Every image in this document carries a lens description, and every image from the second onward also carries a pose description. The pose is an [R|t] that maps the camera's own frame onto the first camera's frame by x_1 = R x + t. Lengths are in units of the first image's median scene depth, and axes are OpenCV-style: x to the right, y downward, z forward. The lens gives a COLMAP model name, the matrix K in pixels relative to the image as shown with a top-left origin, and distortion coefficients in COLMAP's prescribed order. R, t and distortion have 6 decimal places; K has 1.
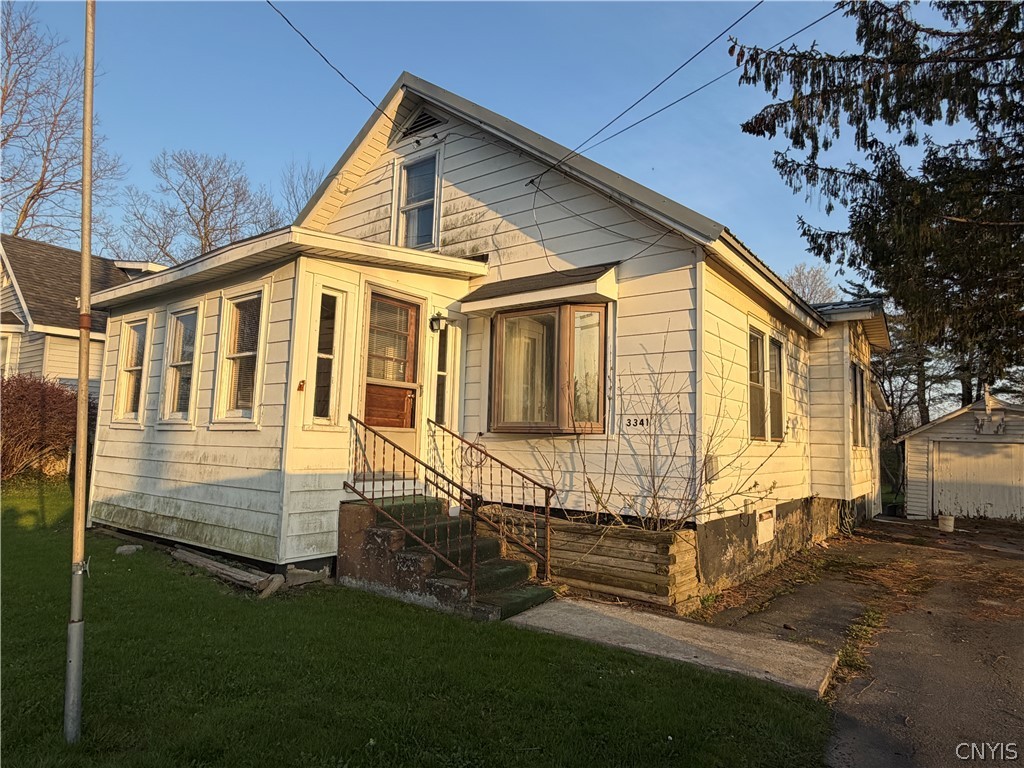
lens RADIAL K [[614.0, 0, 513.1], [0, 614.0, 383.1], [0, 0, 1]] dist [-0.001246, 0.001502]
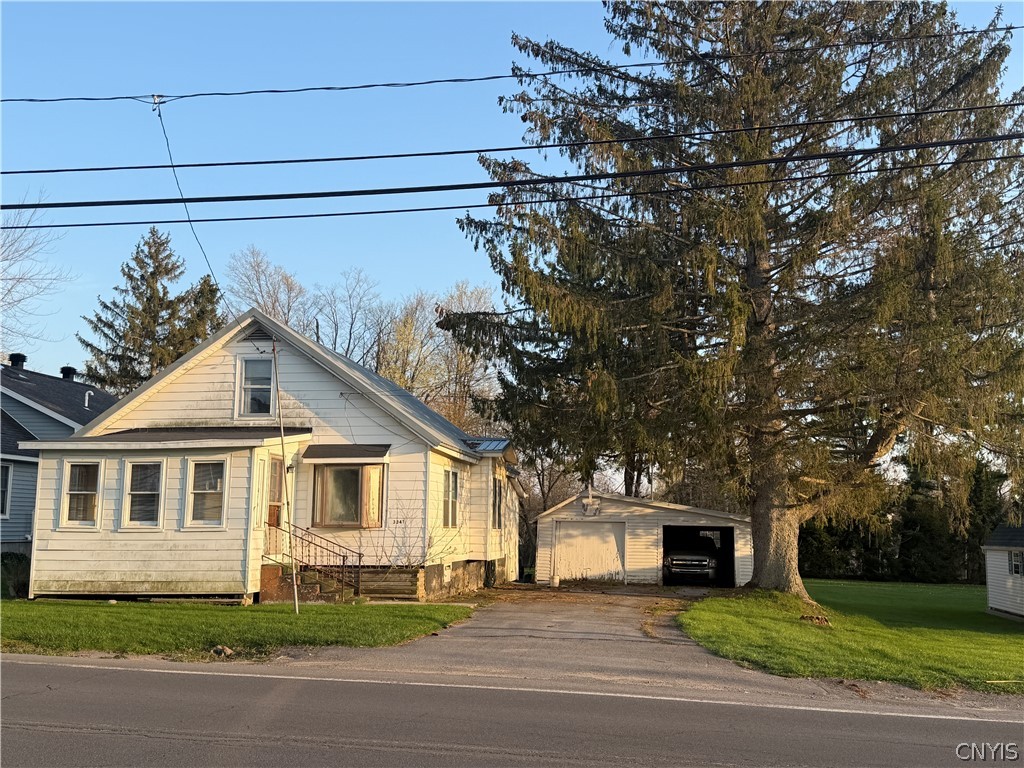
lens RADIAL K [[1078.1, 0, 520.6], [0, 1078.1, 387.9], [0, 0, 1]] dist [0.113880, 0.000000]
pose [[0.878065, 0.040218, 0.476848, -1.101919], [-0.029394, 0.999113, -0.030142, -0.268812], [-0.477638, 0.012450, 0.878469, -2.246489]]
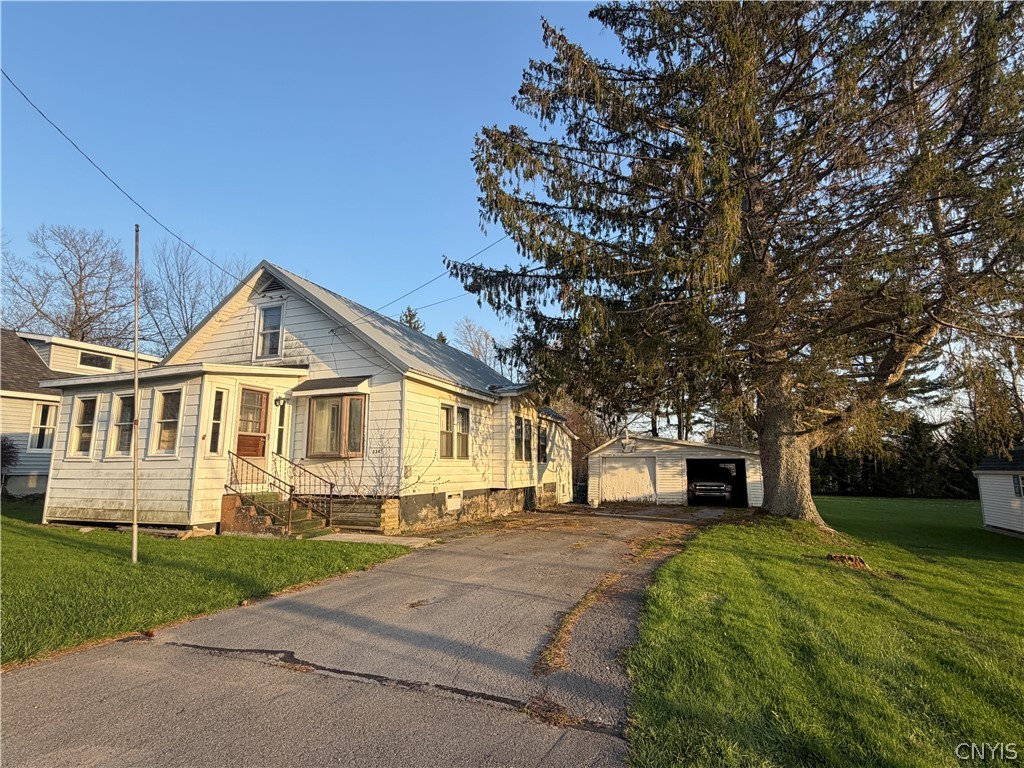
lens RADIAL K [[522.5, 0, 513.4], [0, 522.5, 385.9], [0, 0, 1]] dist [-0.000665, 0.002205]
pose [[0.963604, 0.011663, 0.267078, 0.150293], [0.002931, 0.998527, -0.054176, -0.057399], [-0.267317, 0.052987, 0.962151, -0.791114]]
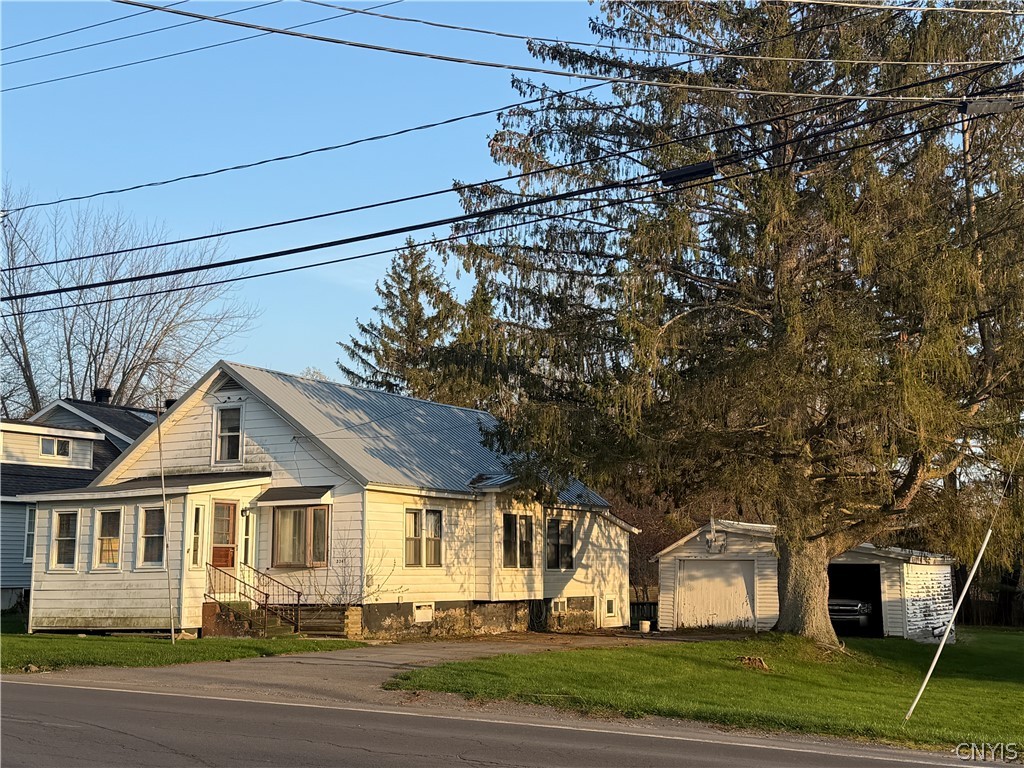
lens RADIAL K [[1428.2, 0, 521.4], [0, 1428.2, 373.2], [0, 0, 1]] dist [0.146981, 0.000000]
pose [[0.991249, -0.011493, 0.131502, 0.154352], [0.016930, 0.999044, -0.040299, -0.345897], [-0.130914, 0.042173, 0.990496, -3.723503]]
